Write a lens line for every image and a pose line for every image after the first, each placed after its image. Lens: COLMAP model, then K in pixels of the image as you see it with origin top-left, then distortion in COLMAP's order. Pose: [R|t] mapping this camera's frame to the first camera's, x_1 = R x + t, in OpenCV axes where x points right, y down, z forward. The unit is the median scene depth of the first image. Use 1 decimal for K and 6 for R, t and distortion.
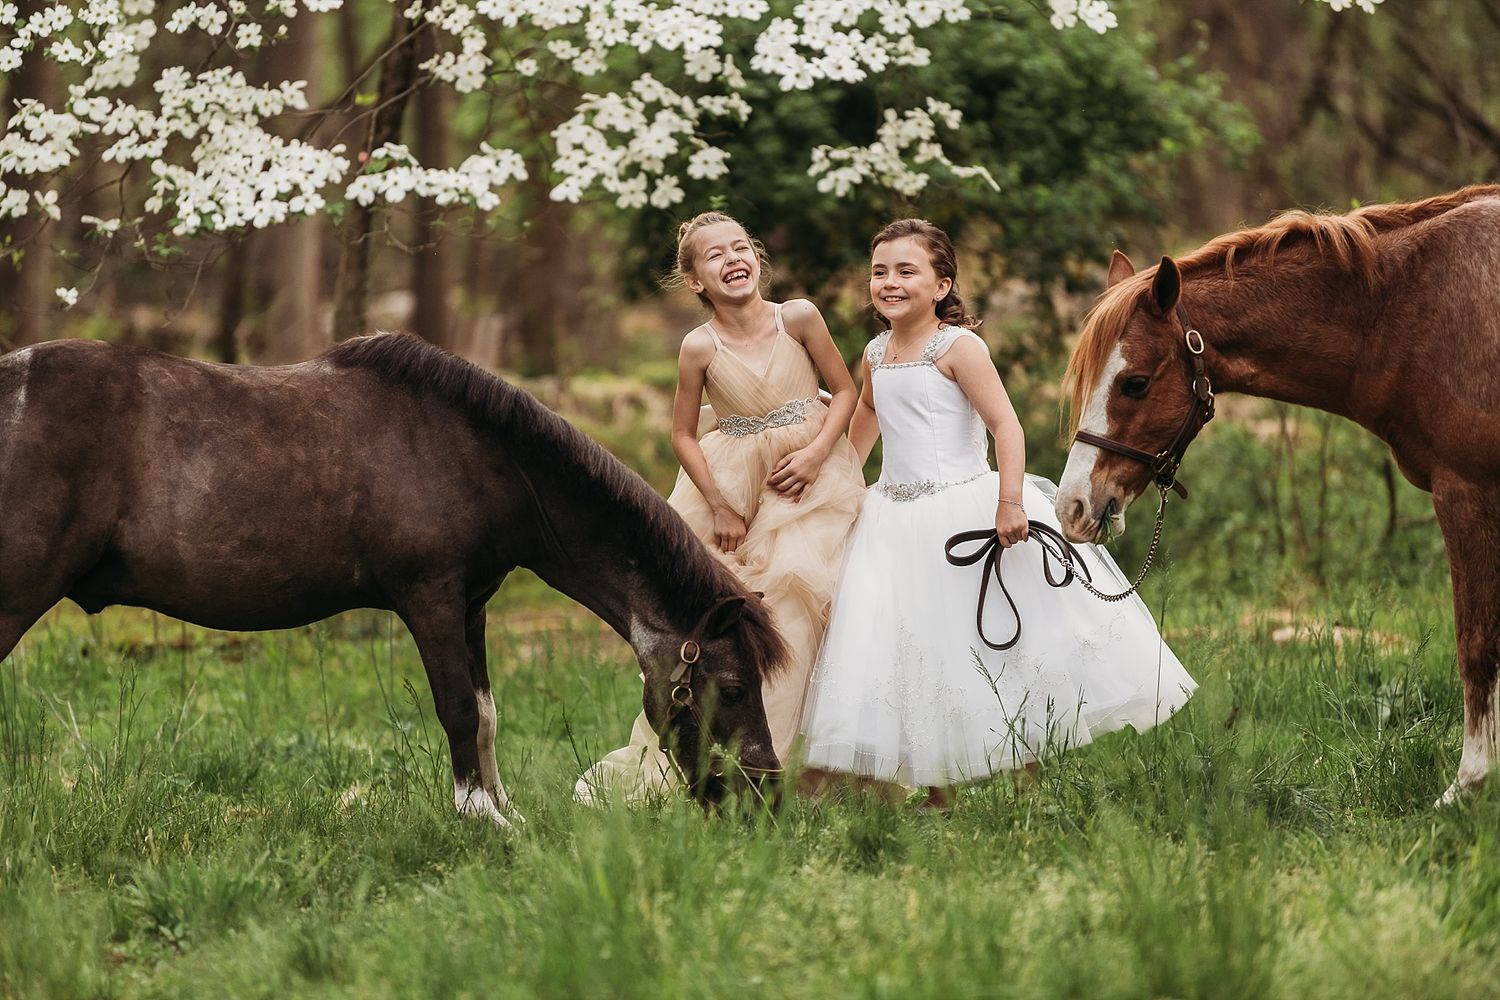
lens RADIAL K [[8670.2, 0, 750.0], [0, 8670.2, 499.9], [0, 0, 1]] dist [-0.353462, 0.000000]
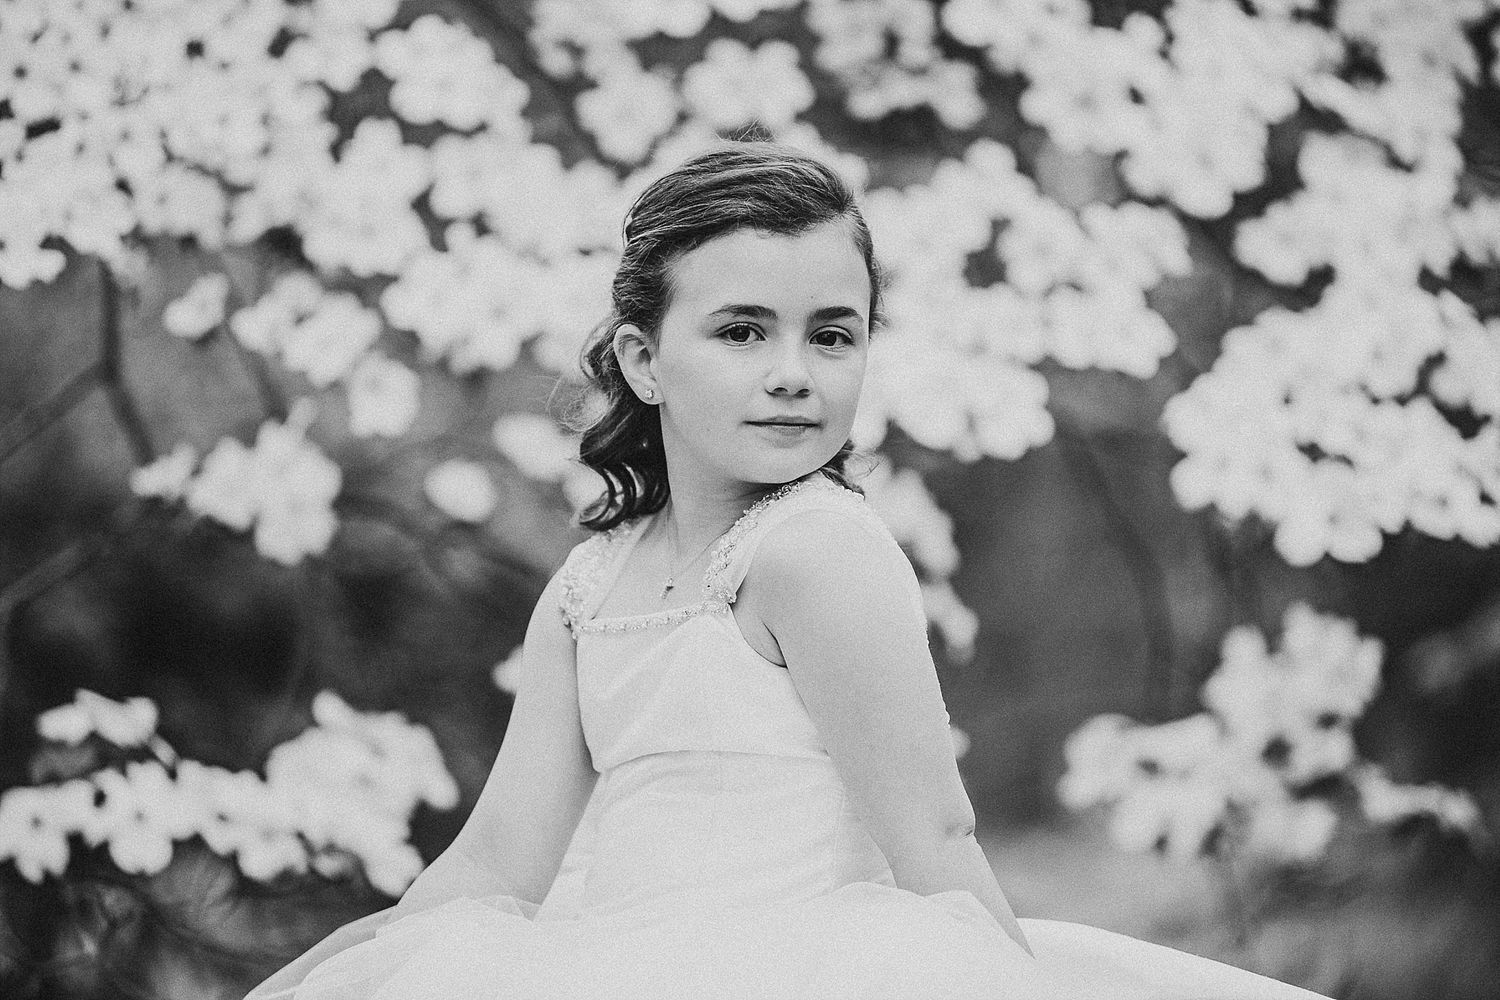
lens RADIAL K [[7522.9, 0, 750.5], [0, 7522.9, 500.1], [0, 0, 1]] dist [0.547544, 0.000000]
pose [[0.992893, 0.022887, 0.116792, -0.051657], [-0.014952, 0.997548, -0.068375, -0.028832], [-0.118071, 0.066143, 0.990800, 0.699439]]
